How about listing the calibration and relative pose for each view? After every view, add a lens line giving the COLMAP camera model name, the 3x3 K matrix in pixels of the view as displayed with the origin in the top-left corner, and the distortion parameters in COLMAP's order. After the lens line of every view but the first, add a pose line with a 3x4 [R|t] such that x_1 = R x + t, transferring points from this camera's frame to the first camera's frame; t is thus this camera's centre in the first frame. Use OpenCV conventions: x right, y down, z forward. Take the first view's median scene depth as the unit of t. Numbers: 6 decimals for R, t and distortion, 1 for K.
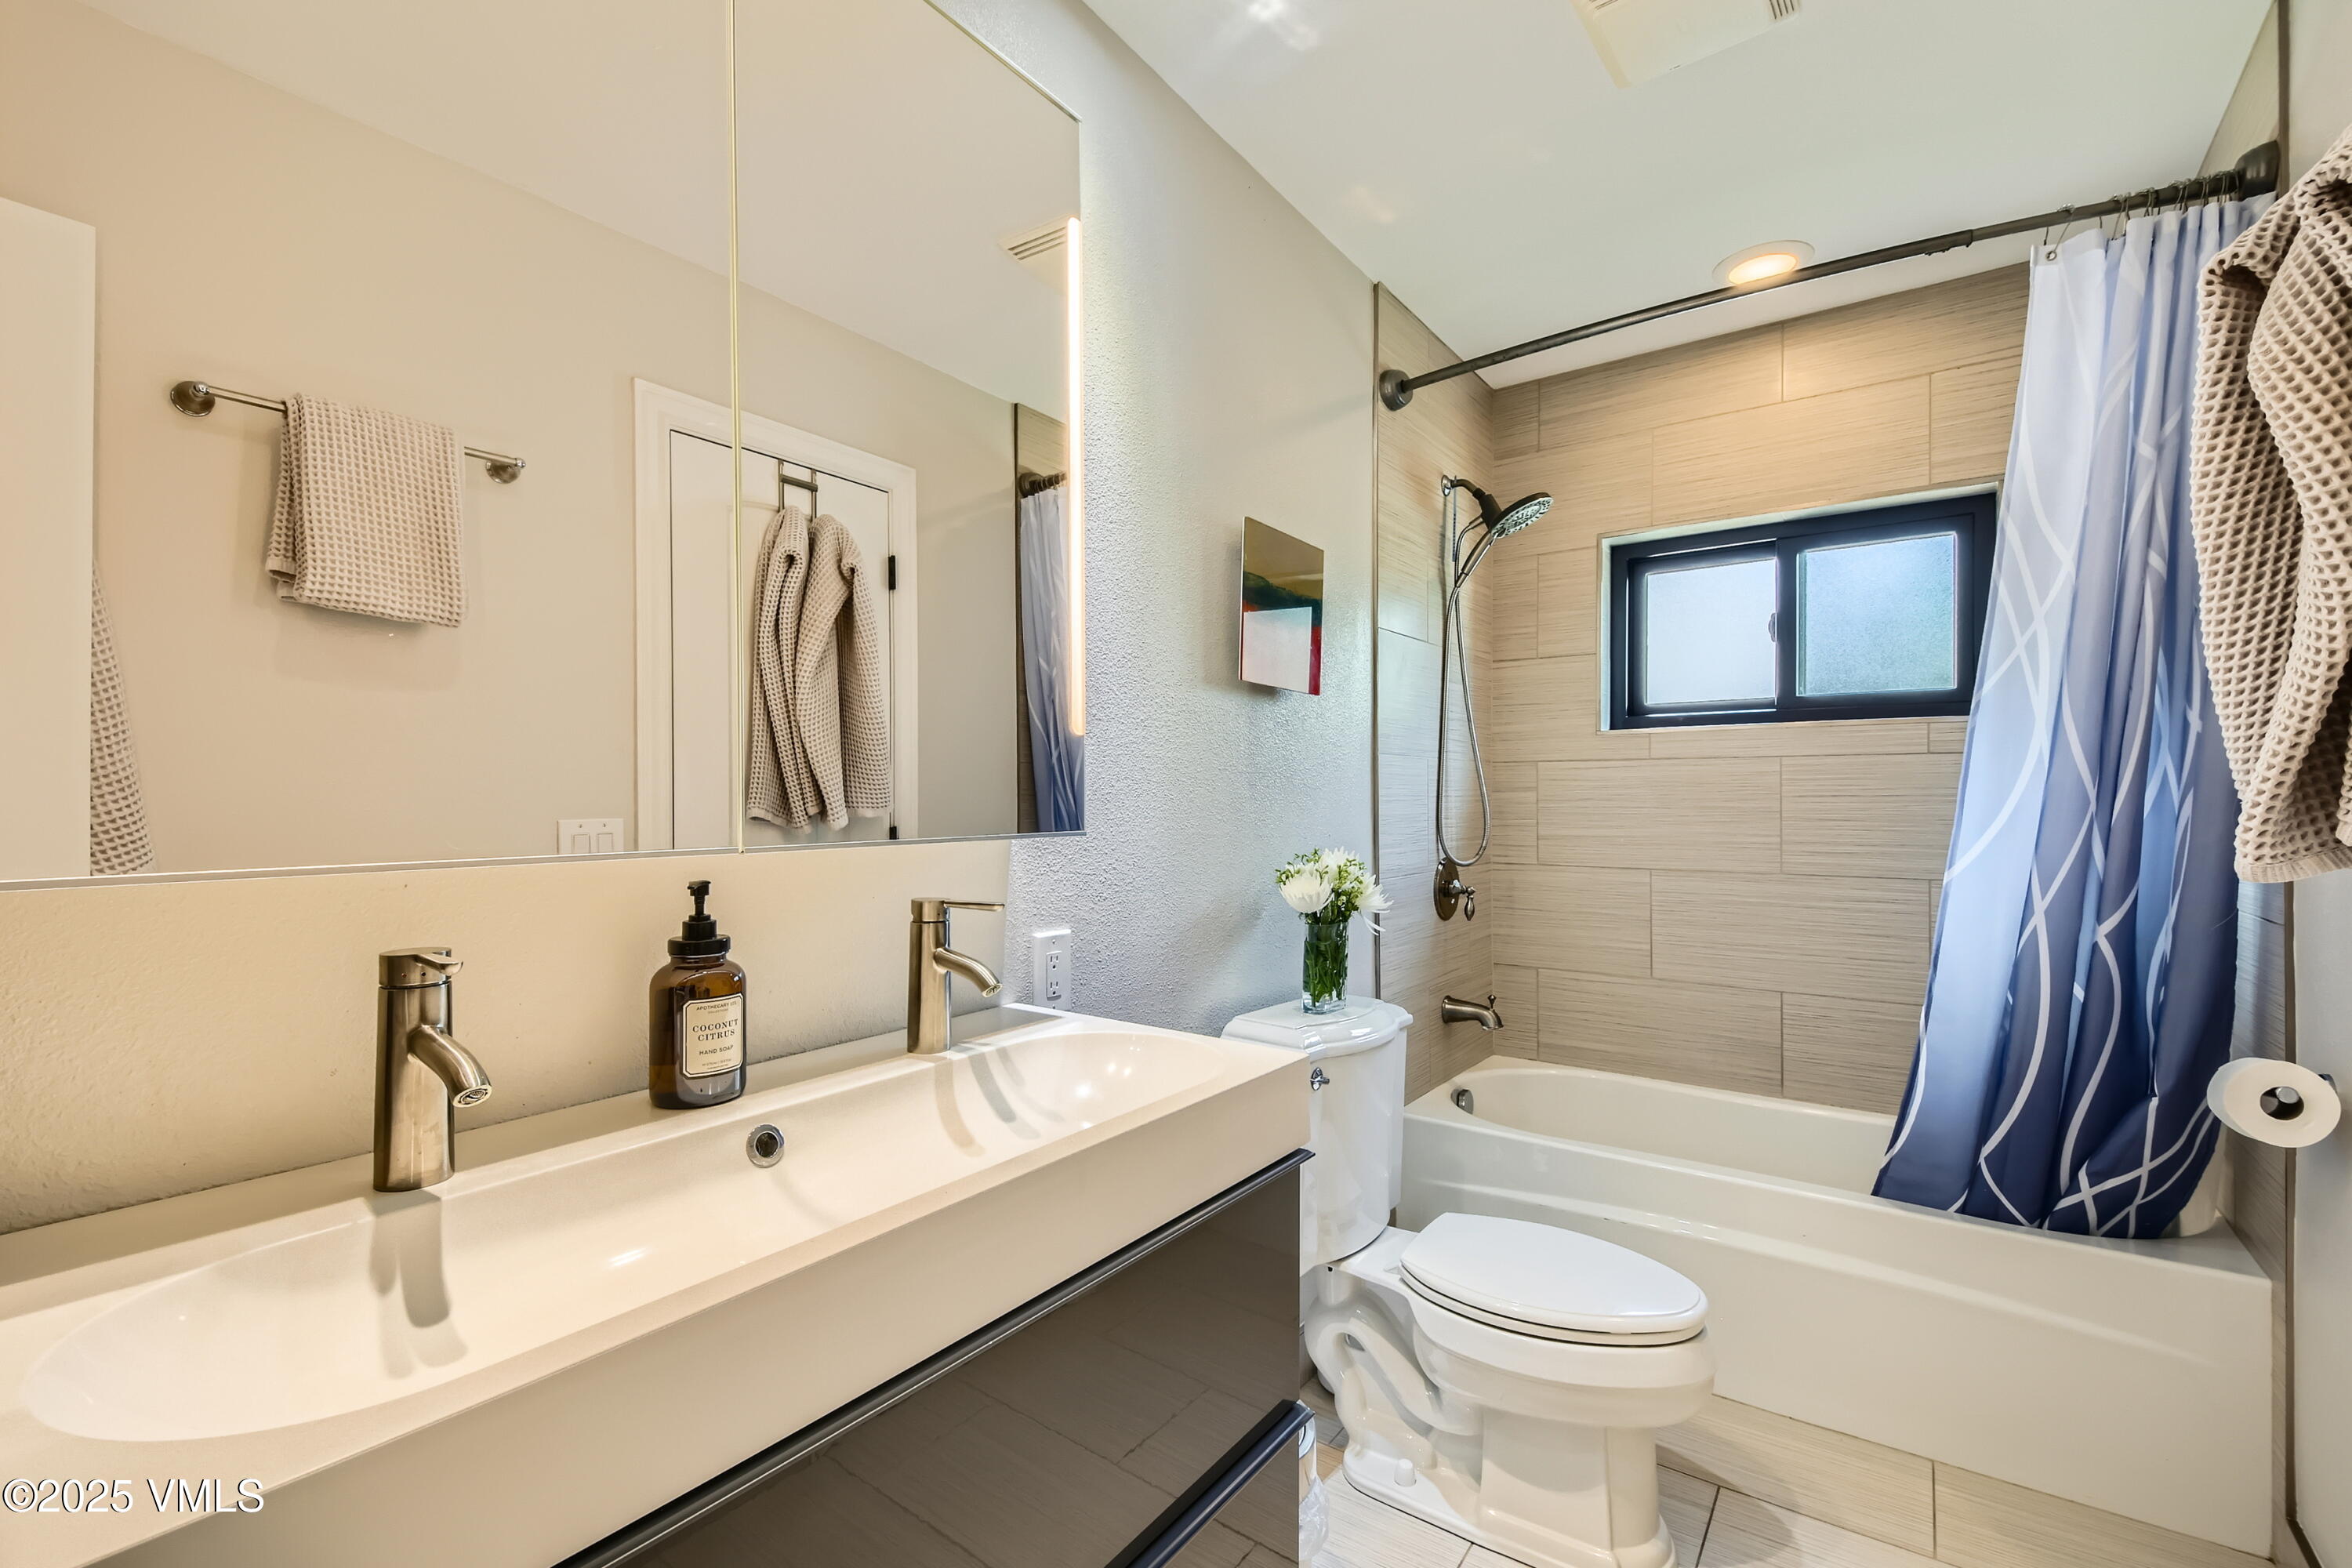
lens RADIAL K [[1016.2, 0, 1185.4], [0, 1016.2, 787.1], [0, 0, 1]] dist [0.014870, 0.000032]
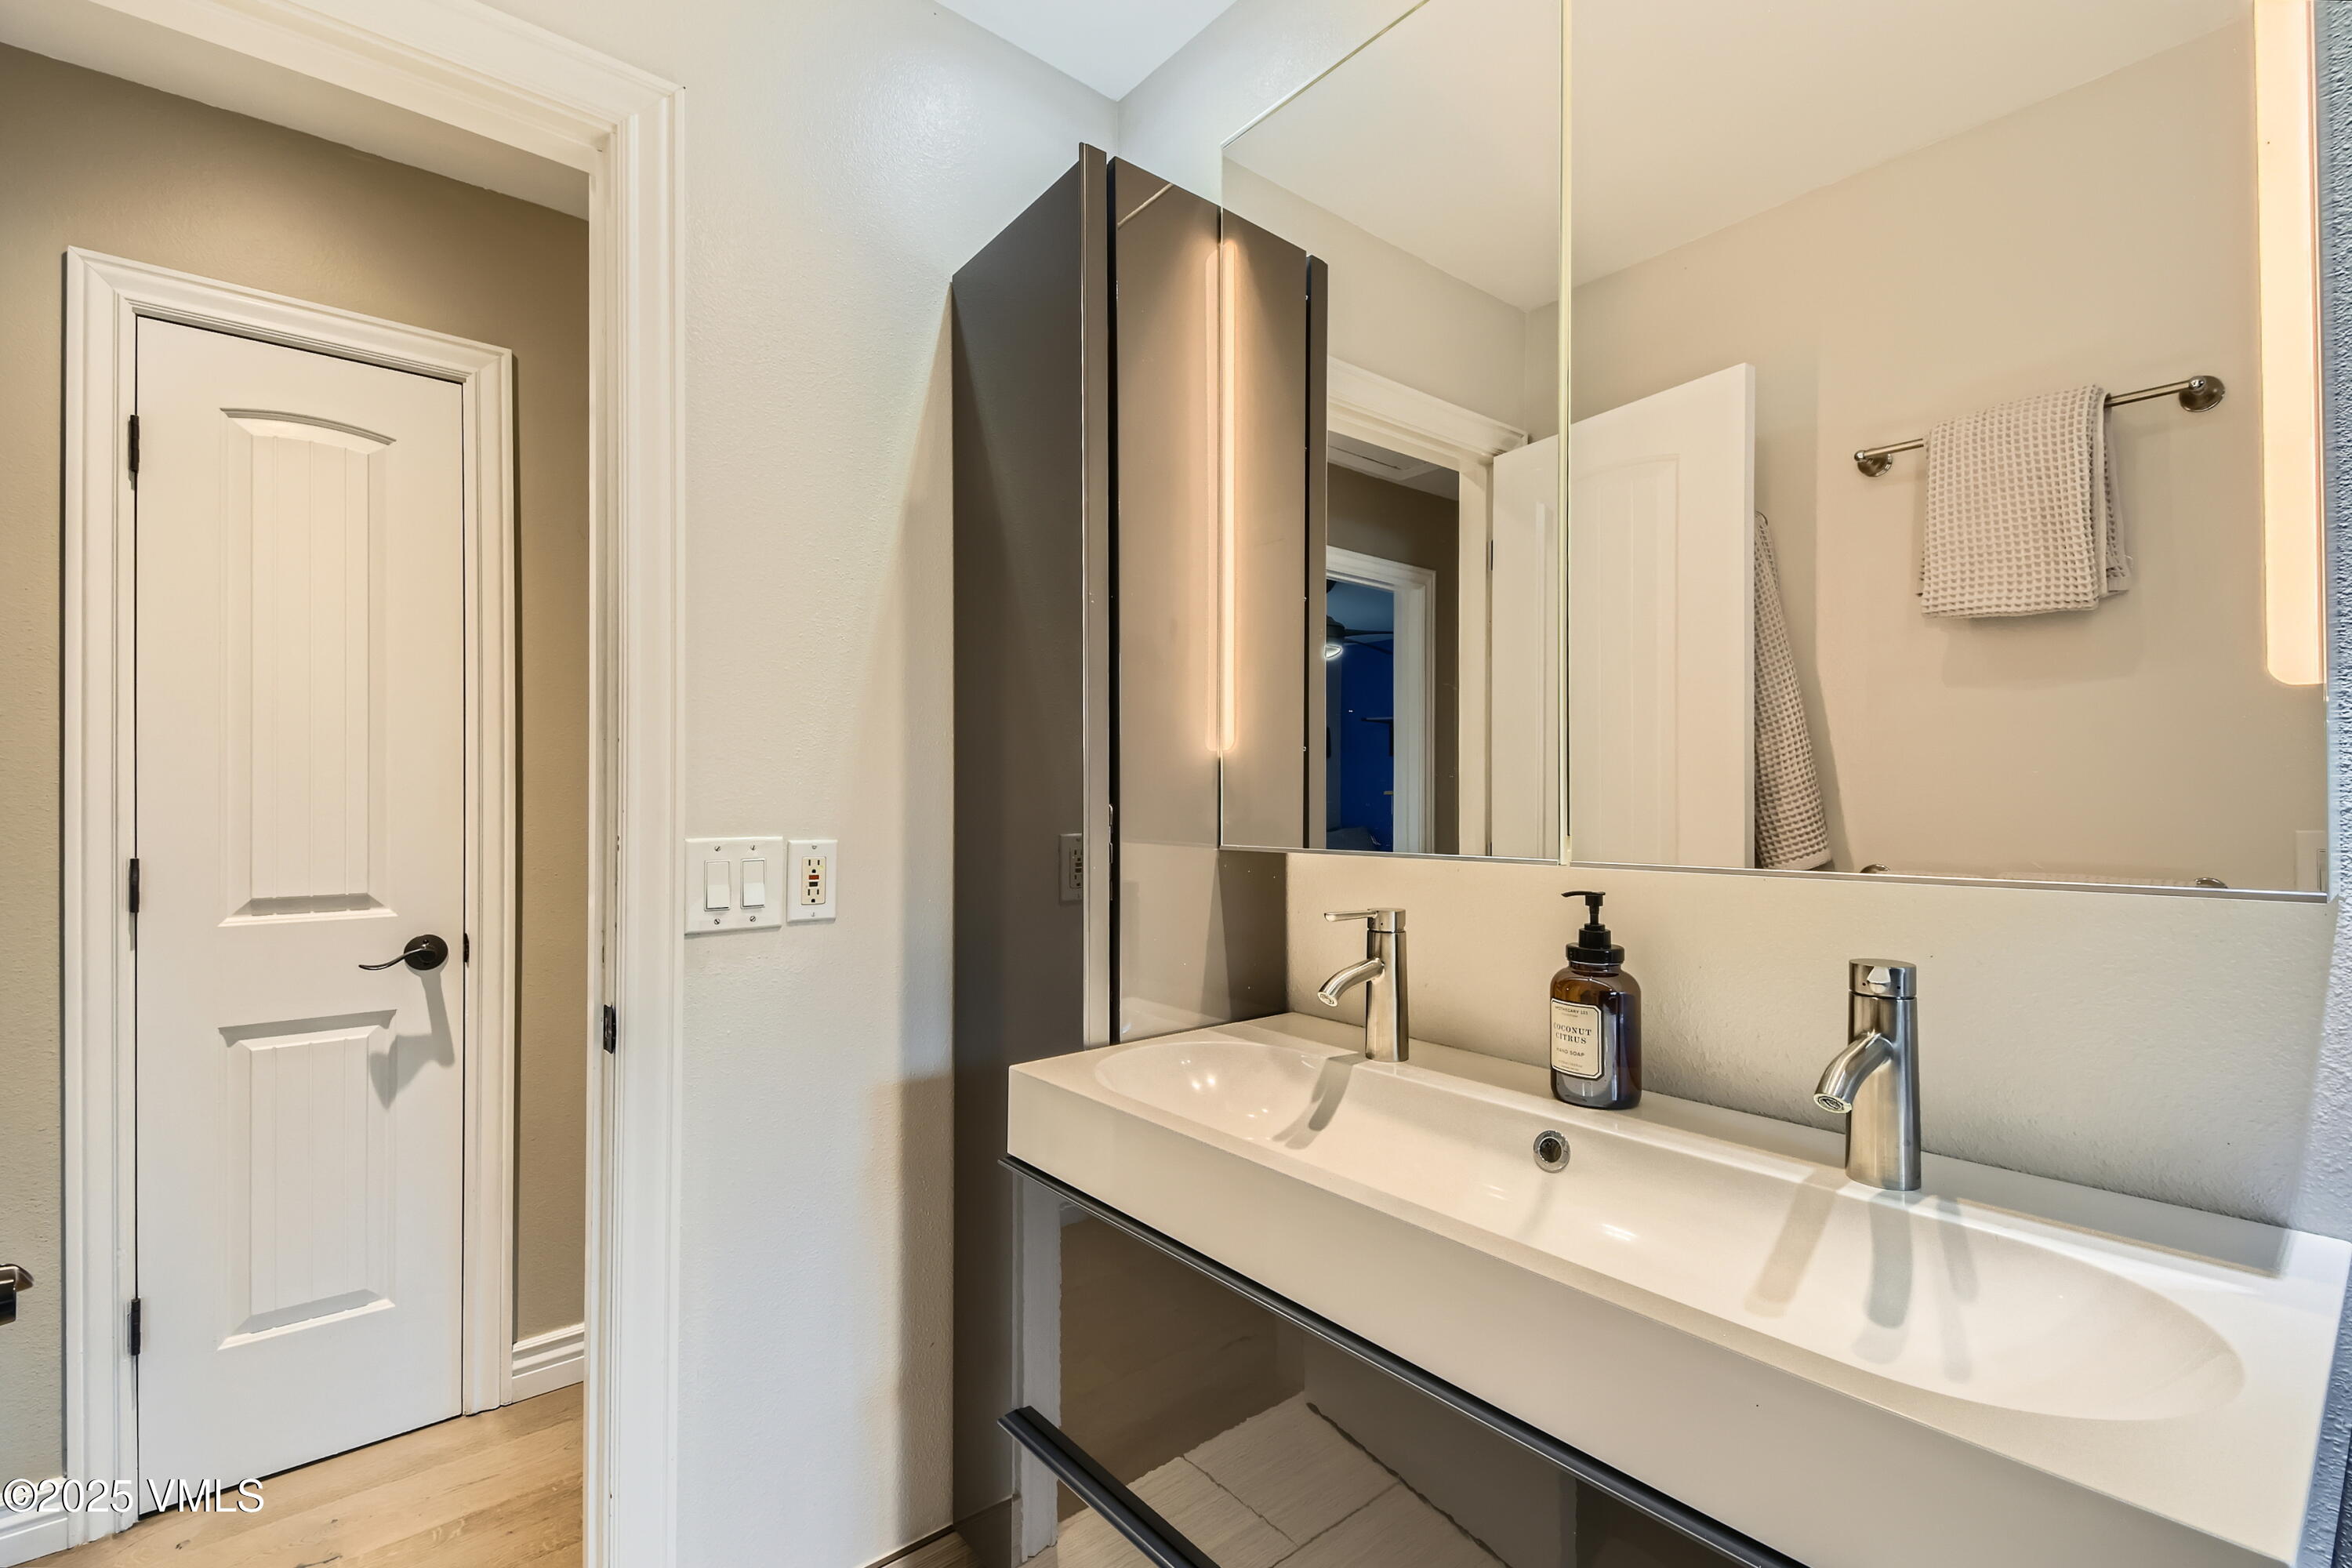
lens RADIAL K [[1016.2, 0, 1174.3], [0, 1016.2, 793.9], [0, 0, 1]] dist [0.014870, 0.000032]
pose [[-0.233090, 0.001914, -0.972453, 0.630262], [0.011919, 0.999929, -0.000888, -0.011201], [0.972382, -0.011797, -0.233097, 0.815133]]
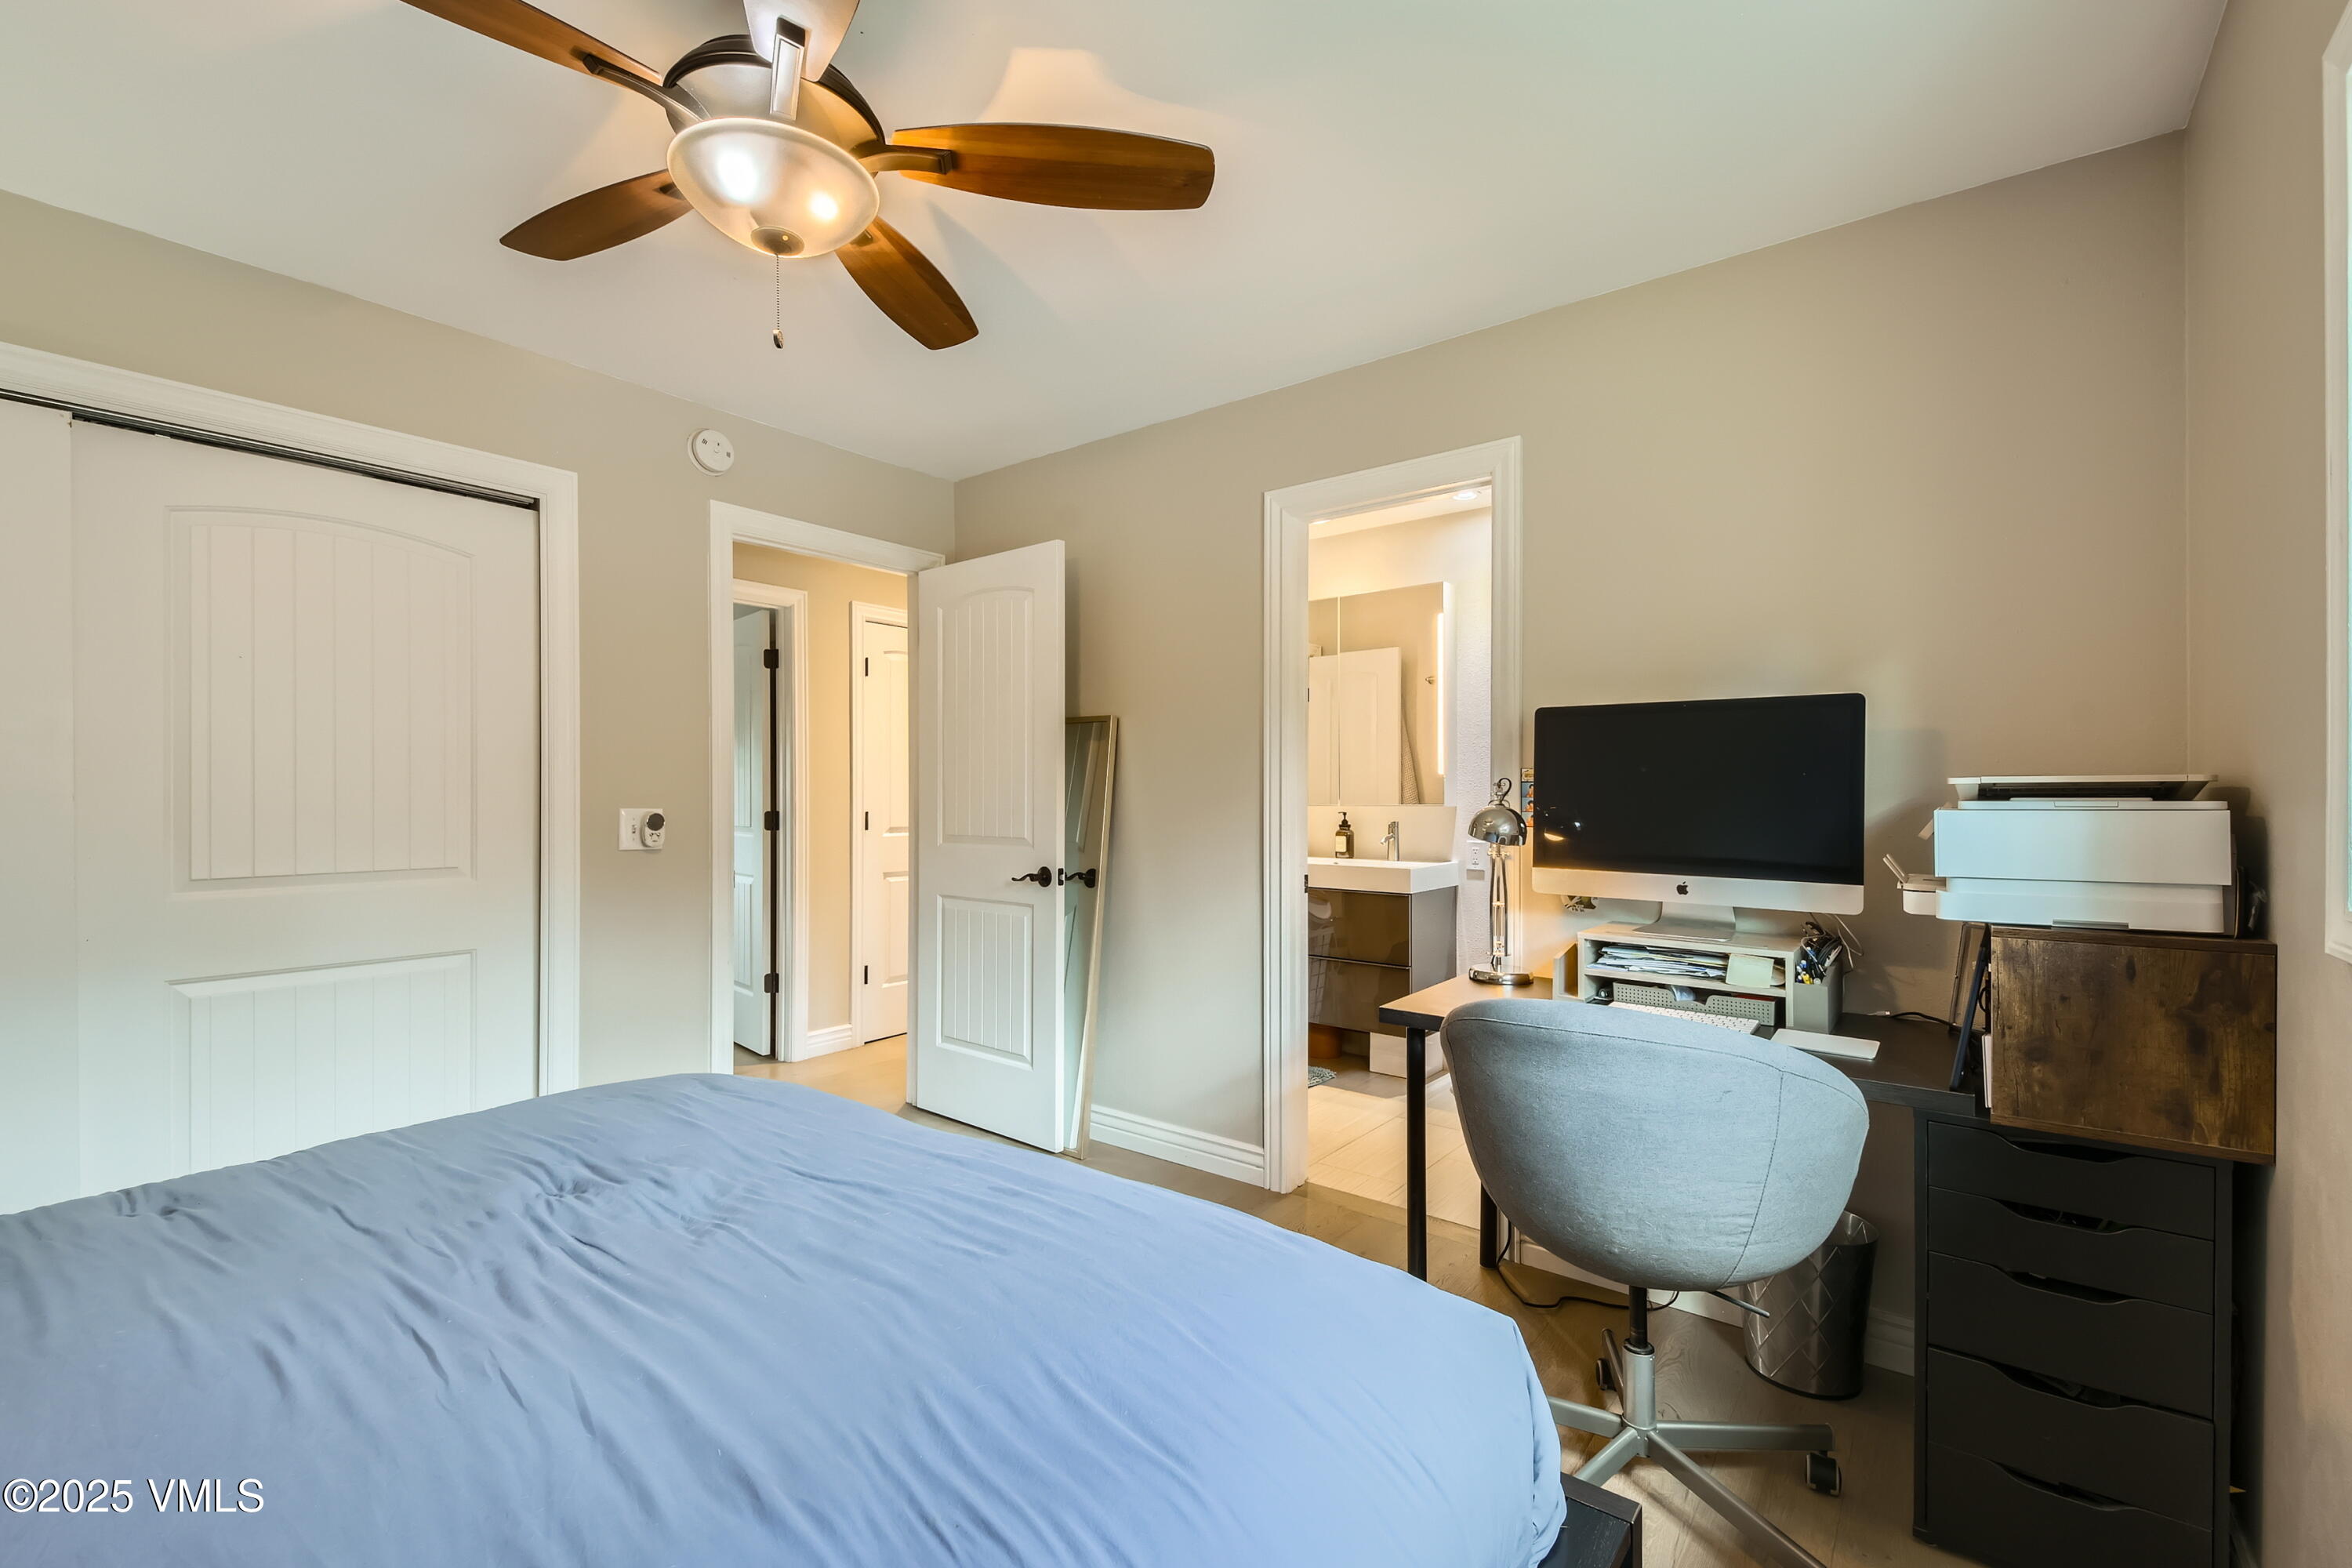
lens RADIAL K [[1016.2, 0, 1178.7], [0, 1016.2, 791.9], [0, 0, 1]] dist [0.014870, 0.000032]
pose [[-0.018011, 0.002290, -0.999835, 4.517803], [0.004888, 0.999986, 0.002202, -0.023097], [0.999826, -0.004848, -0.018022, 0.265768]]
